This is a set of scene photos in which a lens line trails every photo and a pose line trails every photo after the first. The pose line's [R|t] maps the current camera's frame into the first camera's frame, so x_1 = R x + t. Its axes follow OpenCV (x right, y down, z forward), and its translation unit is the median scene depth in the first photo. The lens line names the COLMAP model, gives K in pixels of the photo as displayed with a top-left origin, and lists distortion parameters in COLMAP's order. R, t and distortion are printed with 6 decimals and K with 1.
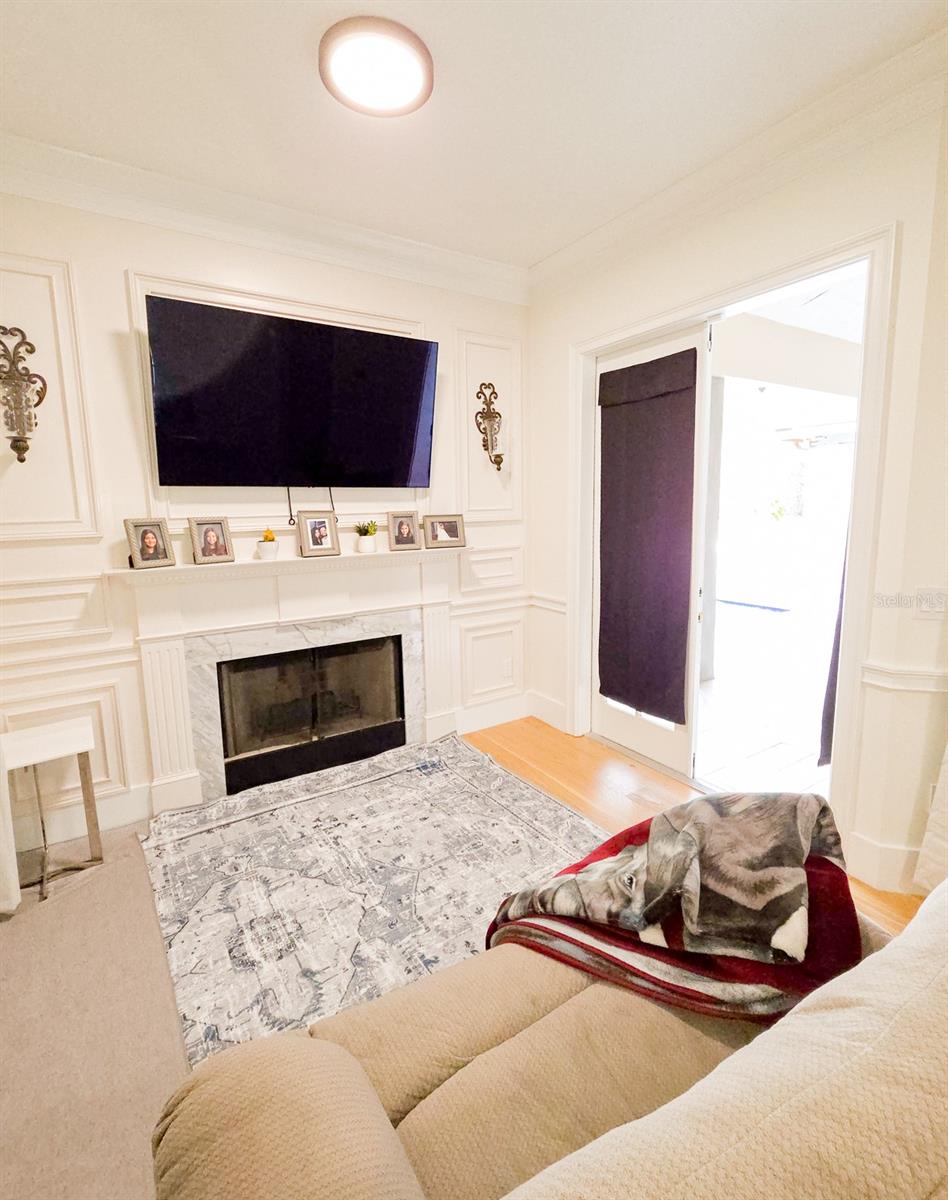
lens RADIAL K [[536.2, 0, 453.5], [0, 536.2, 563.1], [0, 0, 1]] dist [-0.001967, 0.000859]
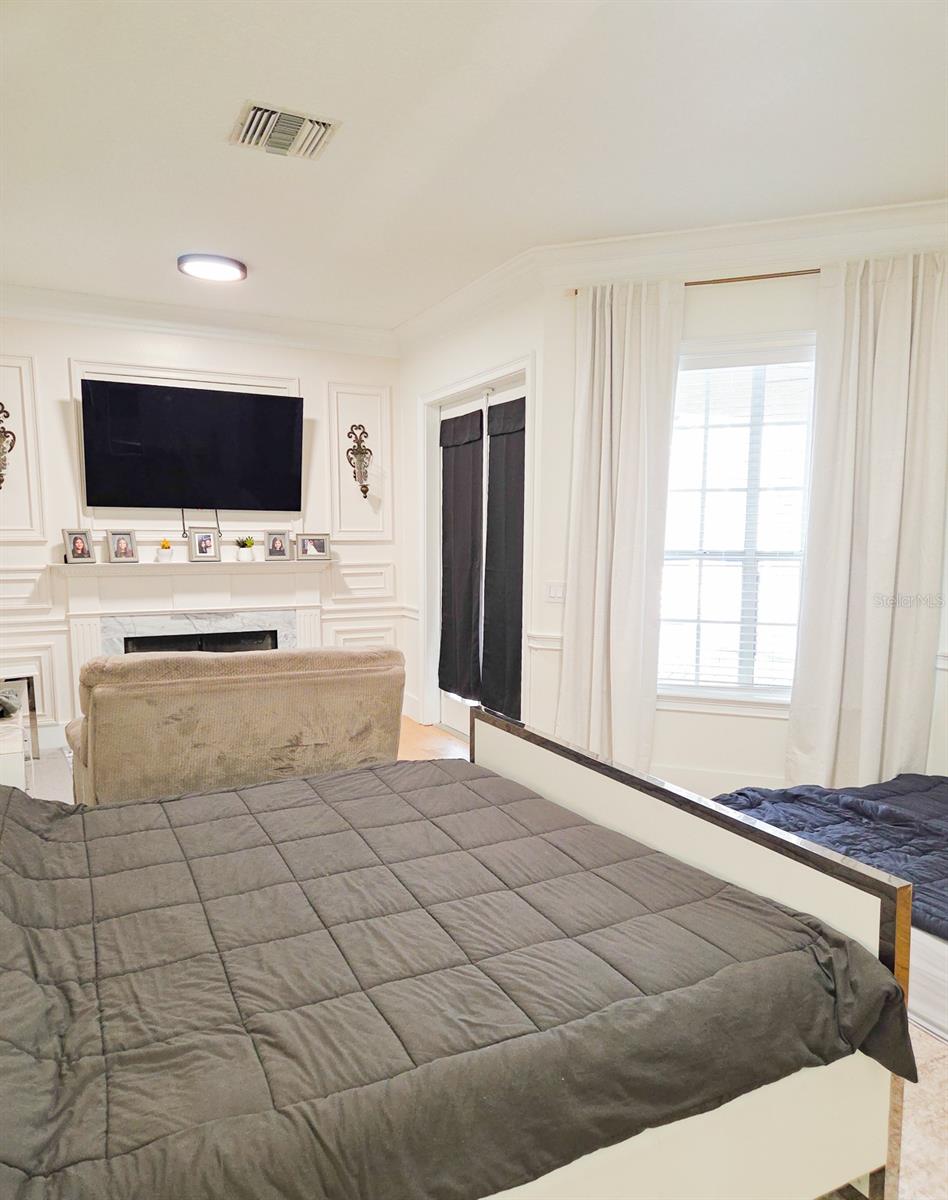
lens RADIAL K [[816.3, 0, 473.7], [0, 816.3, 609.1], [0, 0, 1]] dist [0.024386, -0.005547]
pose [[0.995174, 0.027496, -0.094190, 0.587759], [-0.029480, 0.999370, -0.019738, 0.120726], [0.093588, 0.022419, 0.995359, -0.914205]]
